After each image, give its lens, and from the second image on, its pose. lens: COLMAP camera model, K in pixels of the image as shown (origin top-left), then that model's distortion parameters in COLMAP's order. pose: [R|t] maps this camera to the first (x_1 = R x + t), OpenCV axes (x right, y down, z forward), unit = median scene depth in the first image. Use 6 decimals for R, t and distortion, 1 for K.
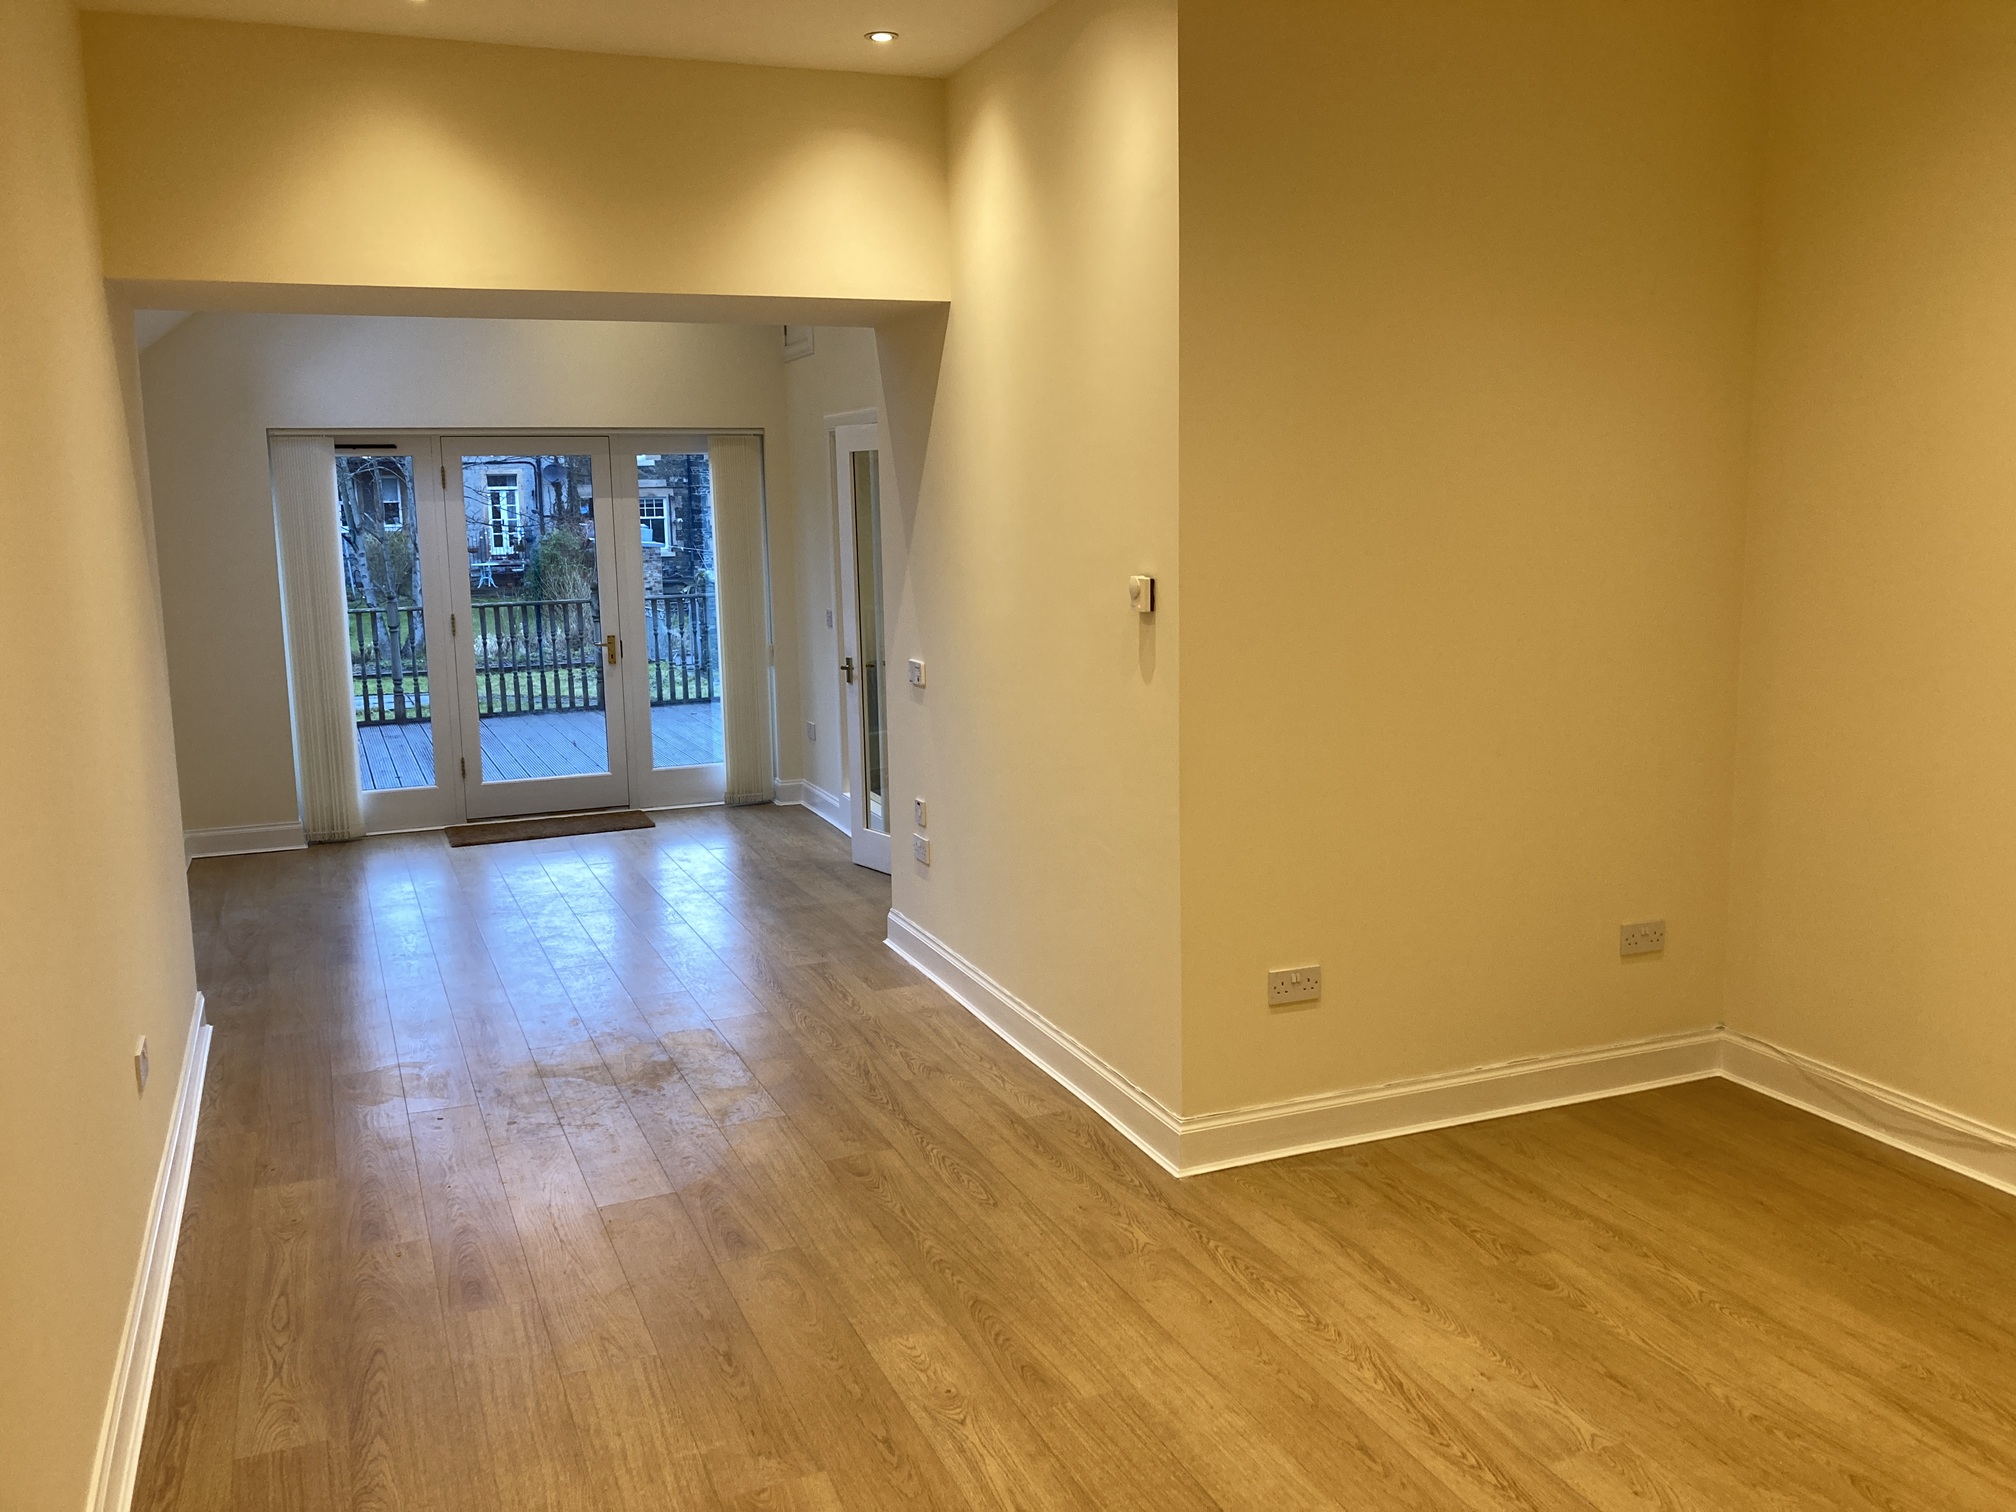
lens RADIAL K [[1650.1, 0, 1008.1], [0, 1650.1, 755.7], [0, 0, 1]] dist [0.055493, 0.015020]
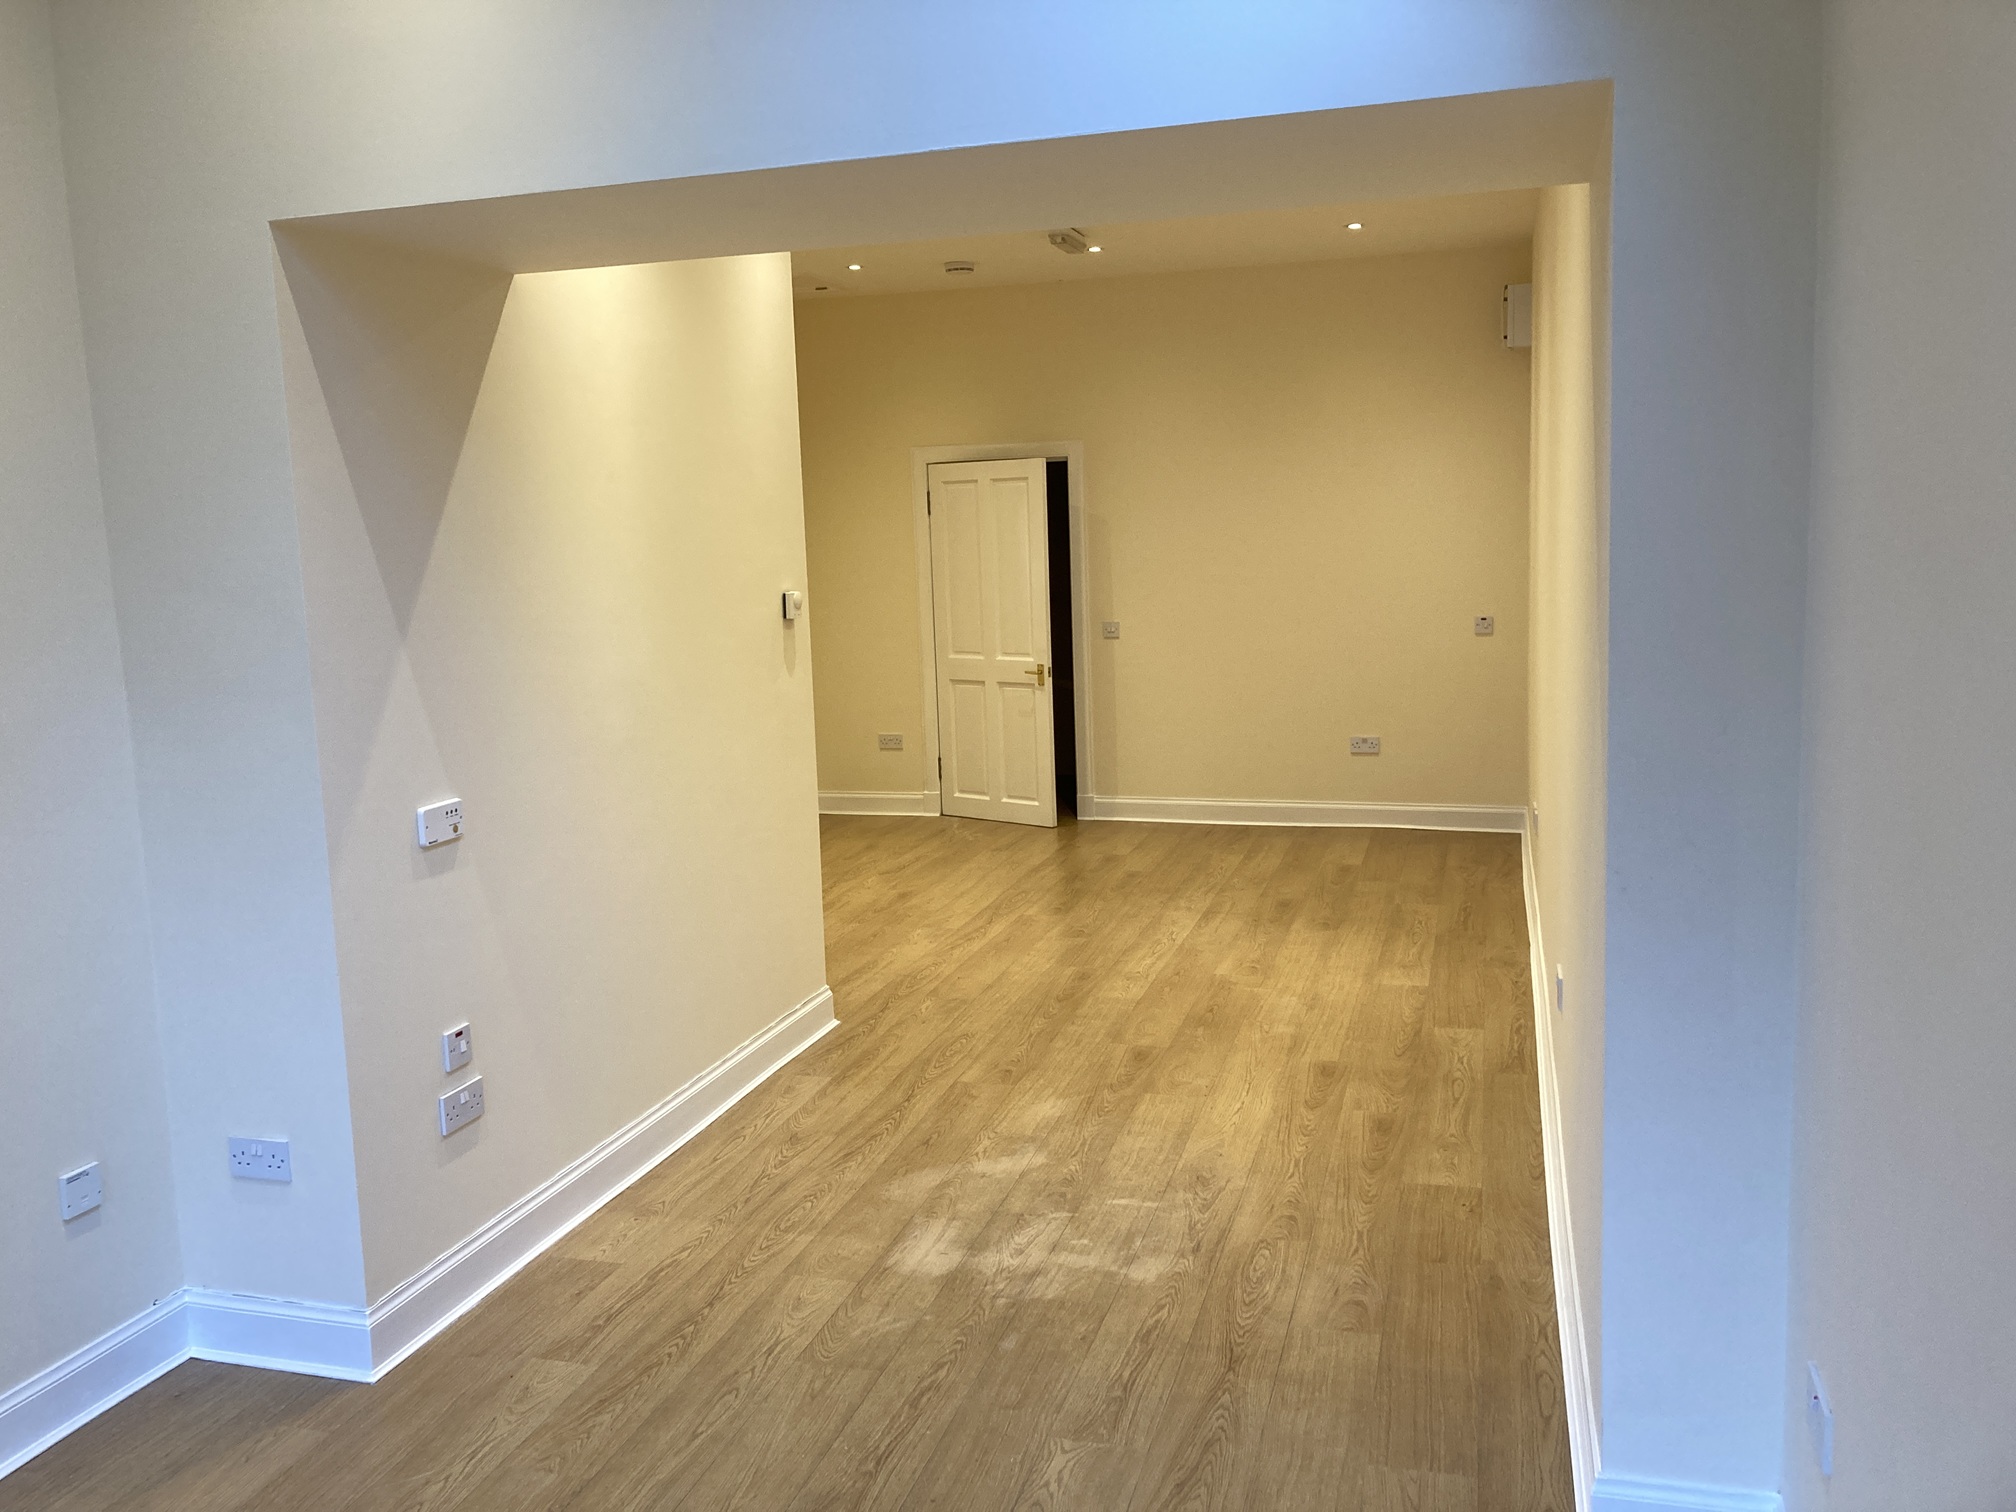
lens RADIAL K [[1650.1, 0, 1007.1], [0, 1650.1, 755.5], [0, 0, 1]] dist [0.055493, 0.015020]
pose [[-0.774194, -0.036834, 0.631875, -0.918755], [0.158661, 0.955139, 0.250074, -0.294885], [-0.612740, 0.293860, -0.733619, 1.978009]]
